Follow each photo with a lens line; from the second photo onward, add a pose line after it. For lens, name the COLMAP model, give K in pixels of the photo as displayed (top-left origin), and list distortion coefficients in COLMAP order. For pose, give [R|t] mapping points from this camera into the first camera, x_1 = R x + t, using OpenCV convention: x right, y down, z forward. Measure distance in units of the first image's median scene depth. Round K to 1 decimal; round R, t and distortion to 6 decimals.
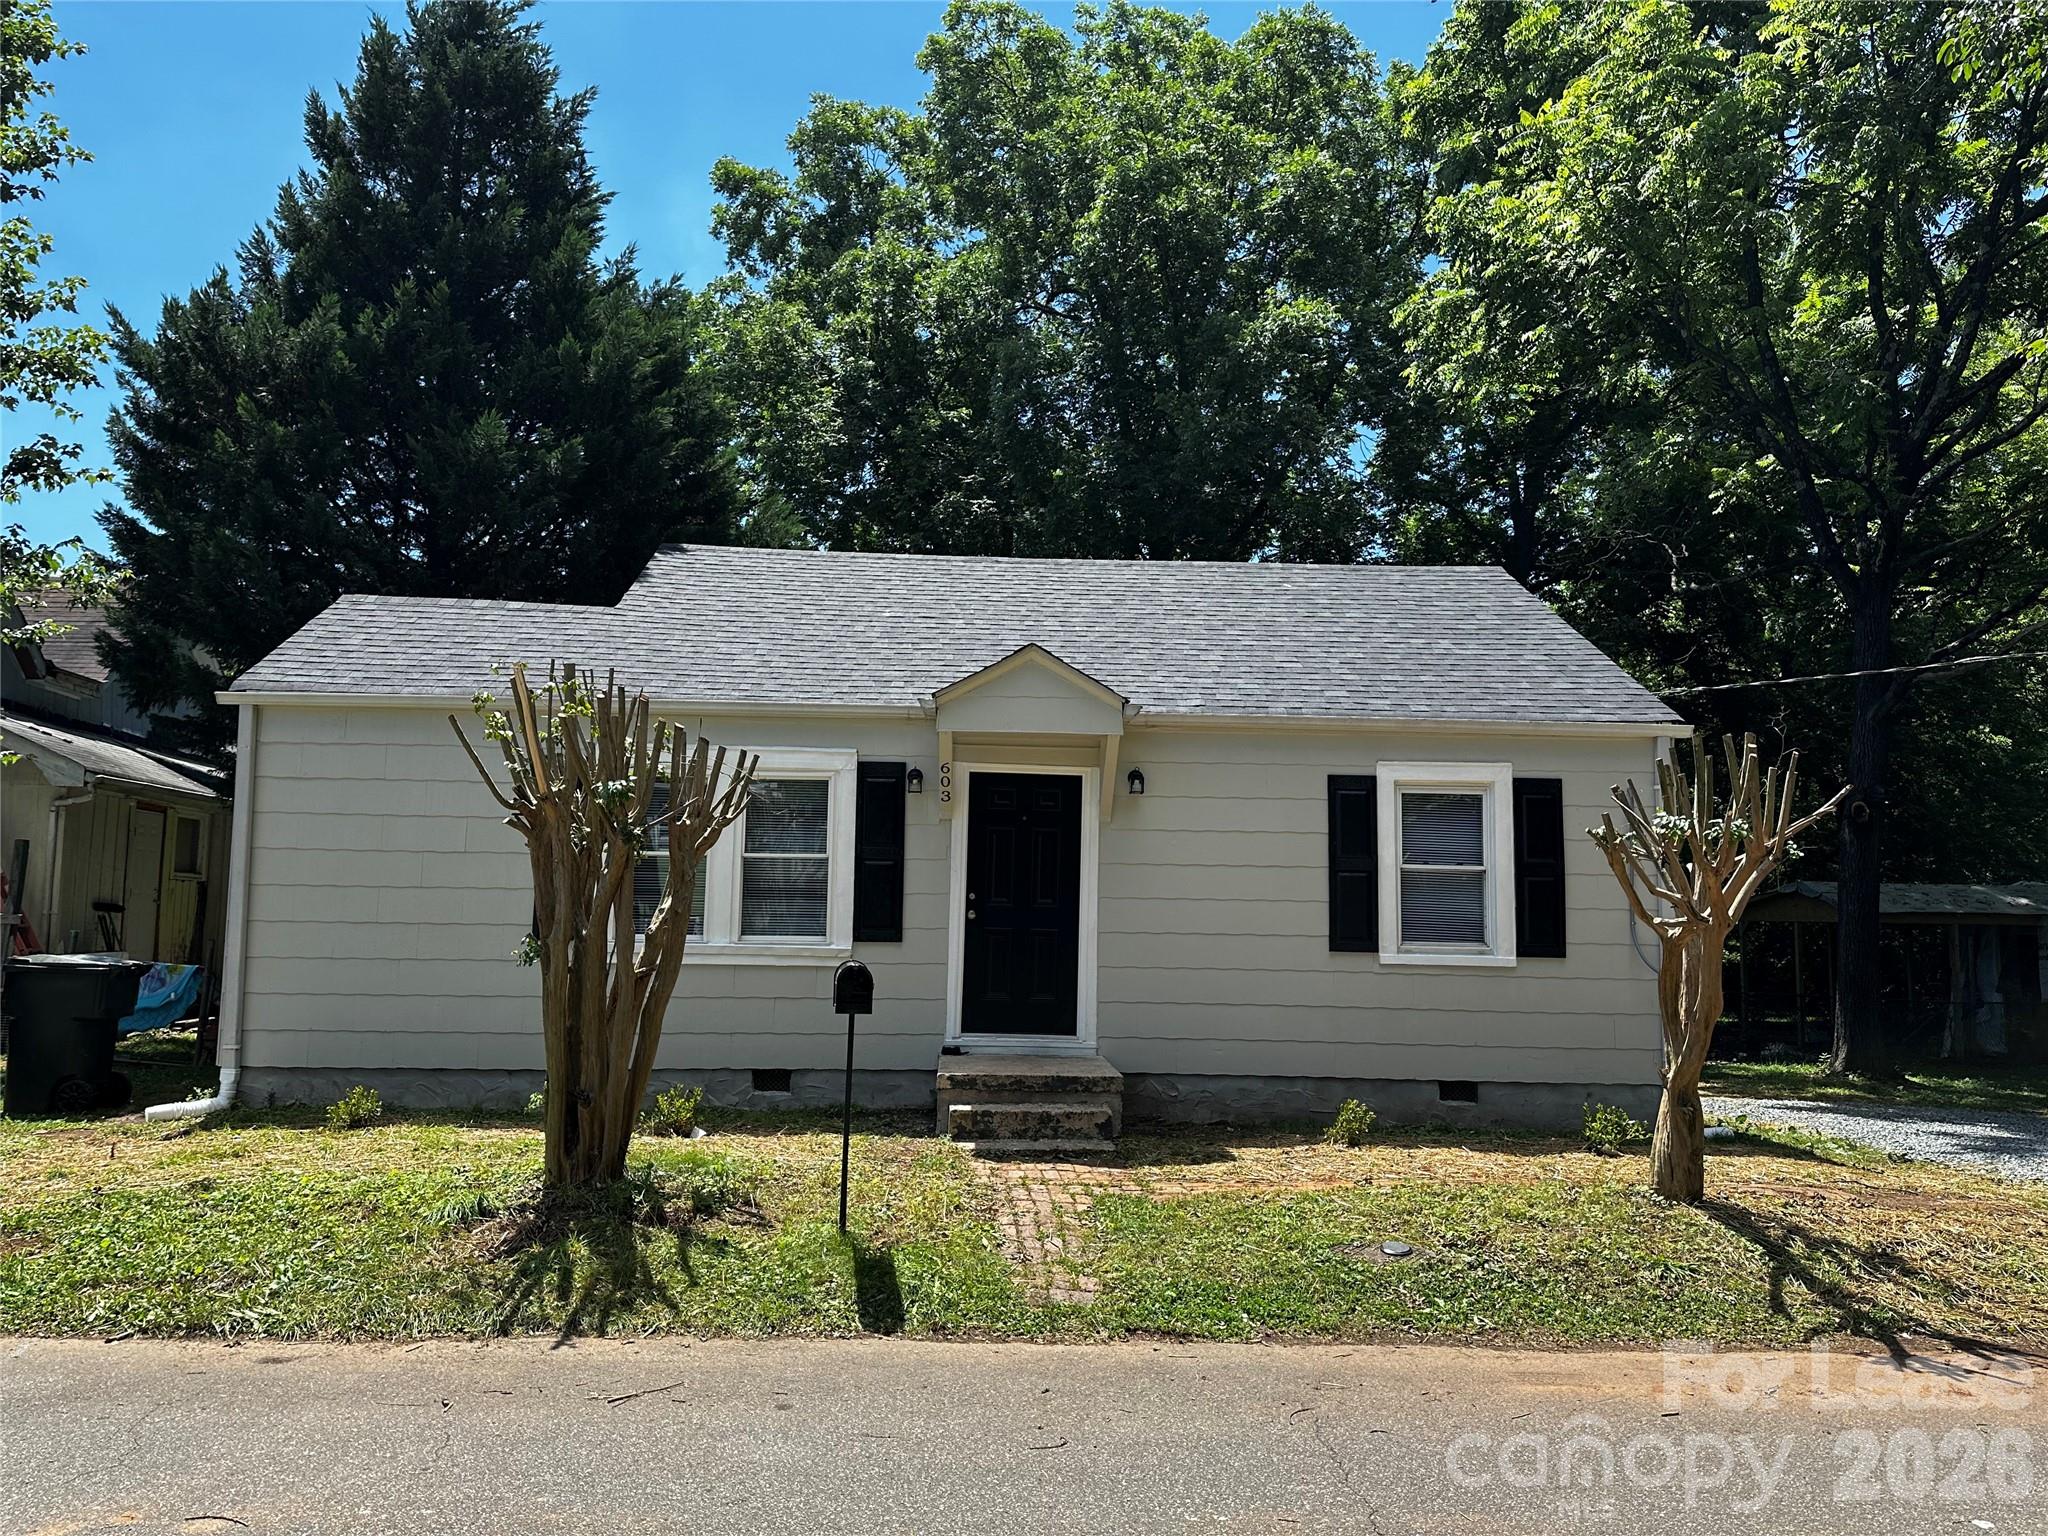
lens RADIAL K [[1421.1, 0, 1020.4], [0, 1421.1, 765.9], [0, 0, 1]] dist [0.053598, -0.065007]
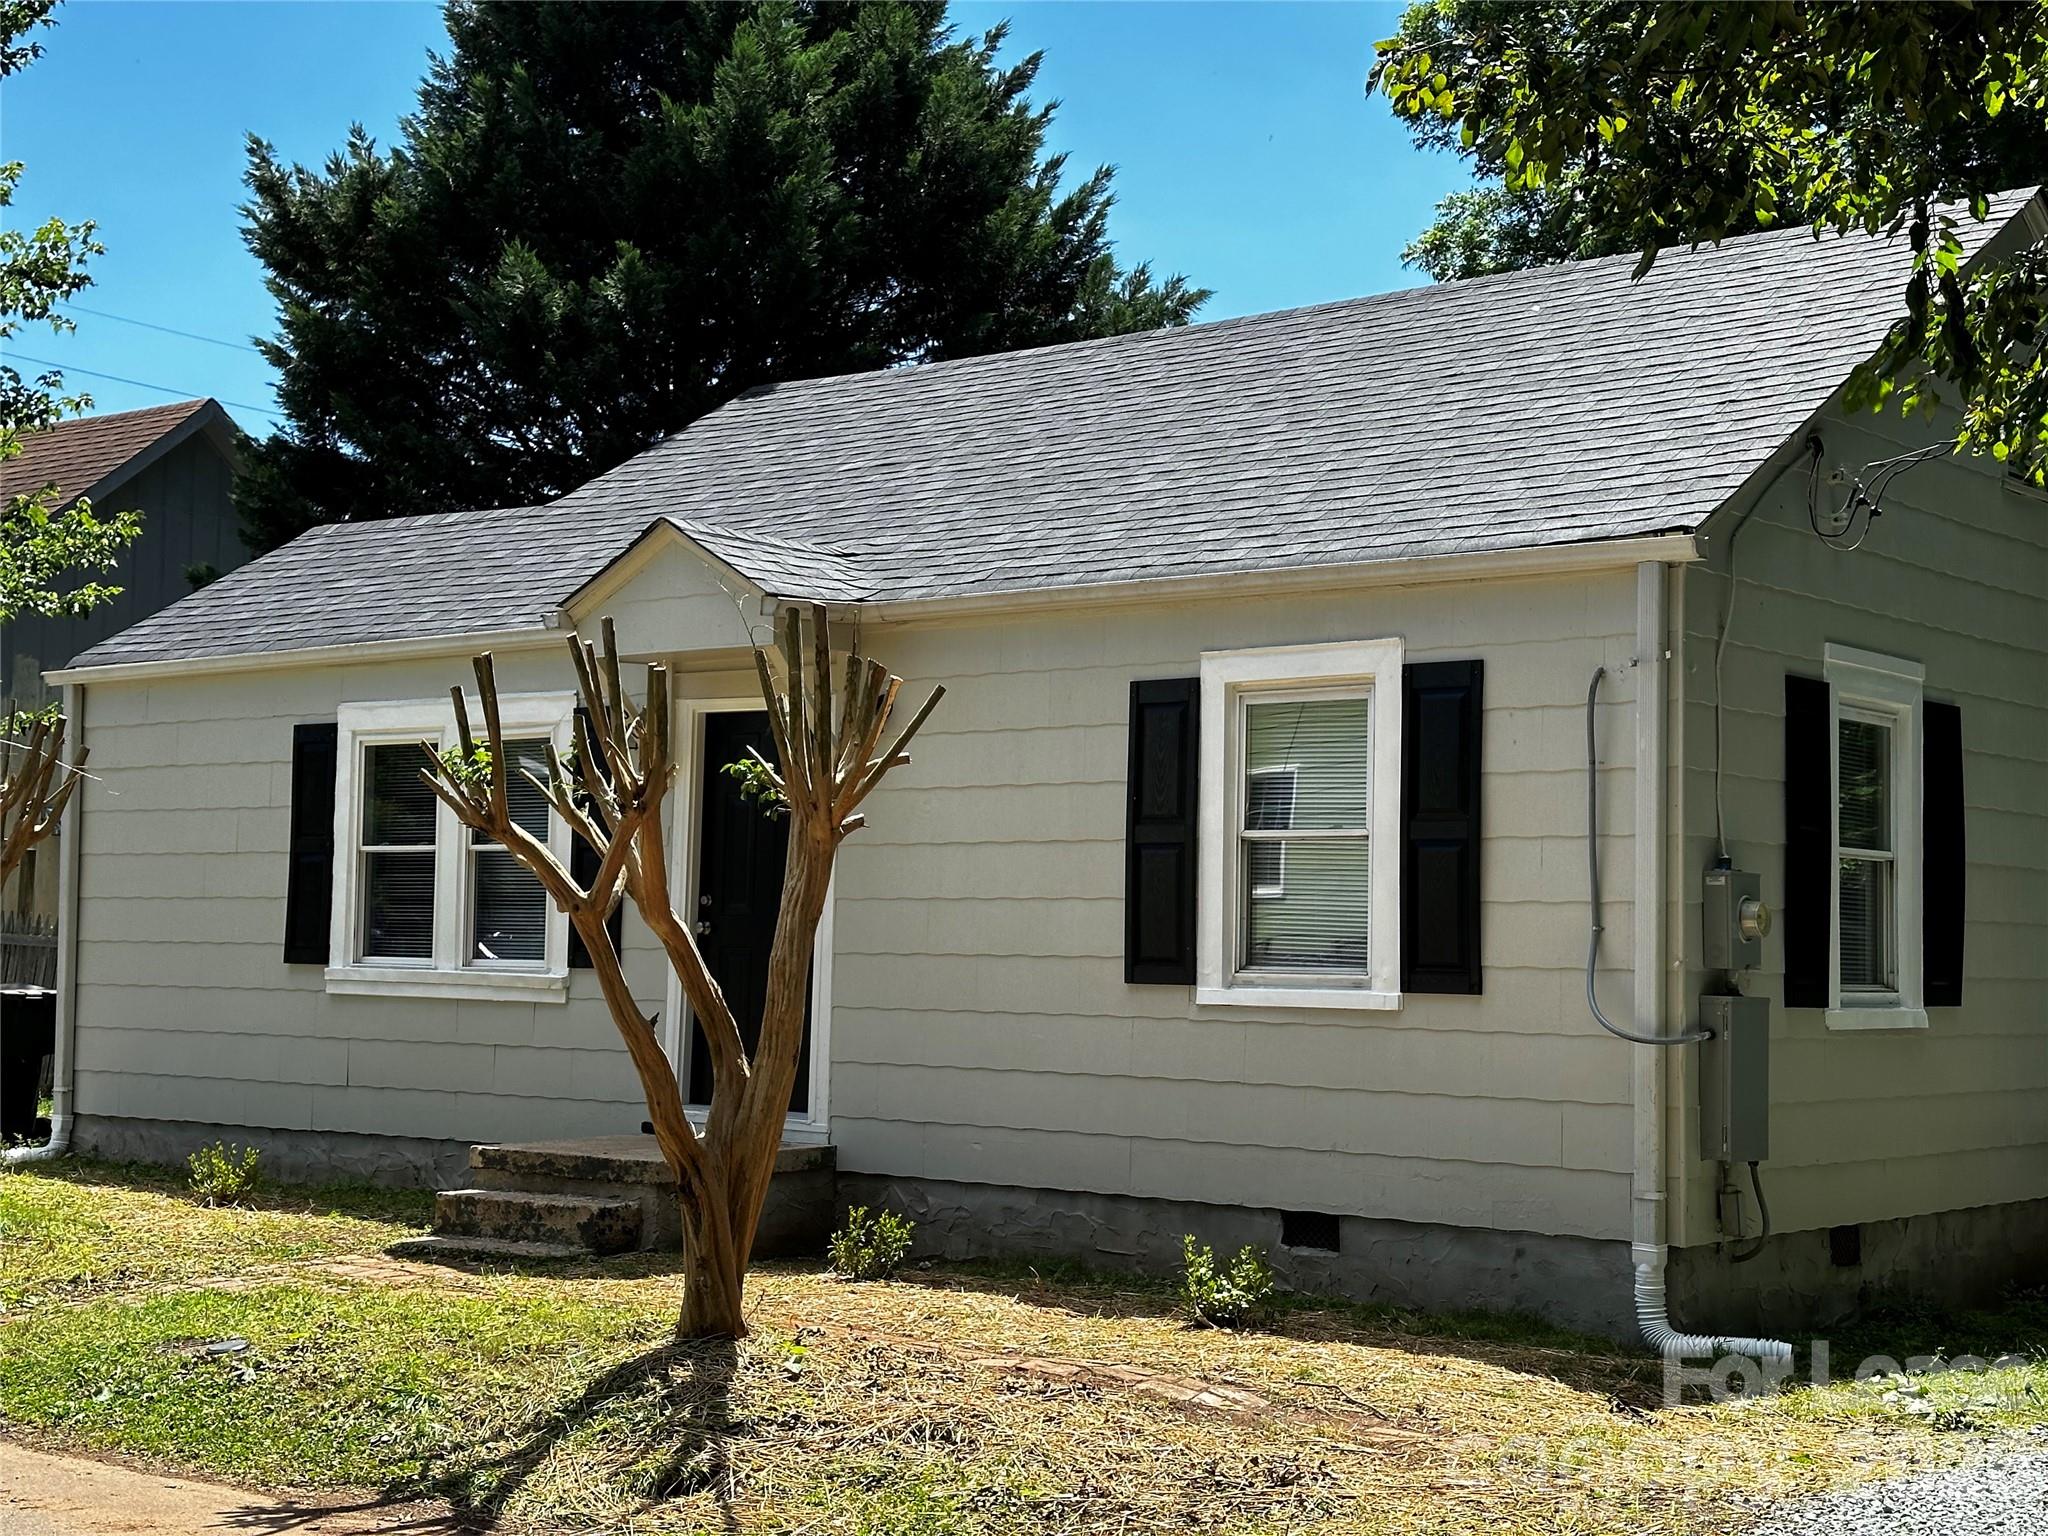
lens RADIAL K [[2848.4, 0, 1017.7], [0, 2848.4, 745.7], [0, 0, 1]] dist [0.079472, 0.000000]
pose [[0.748196, -0.052422, -0.661404, 0.971856], [0.072416, 0.997370, 0.002869, 0.026048], [0.659514, -0.050042, 0.750024, 0.093646]]
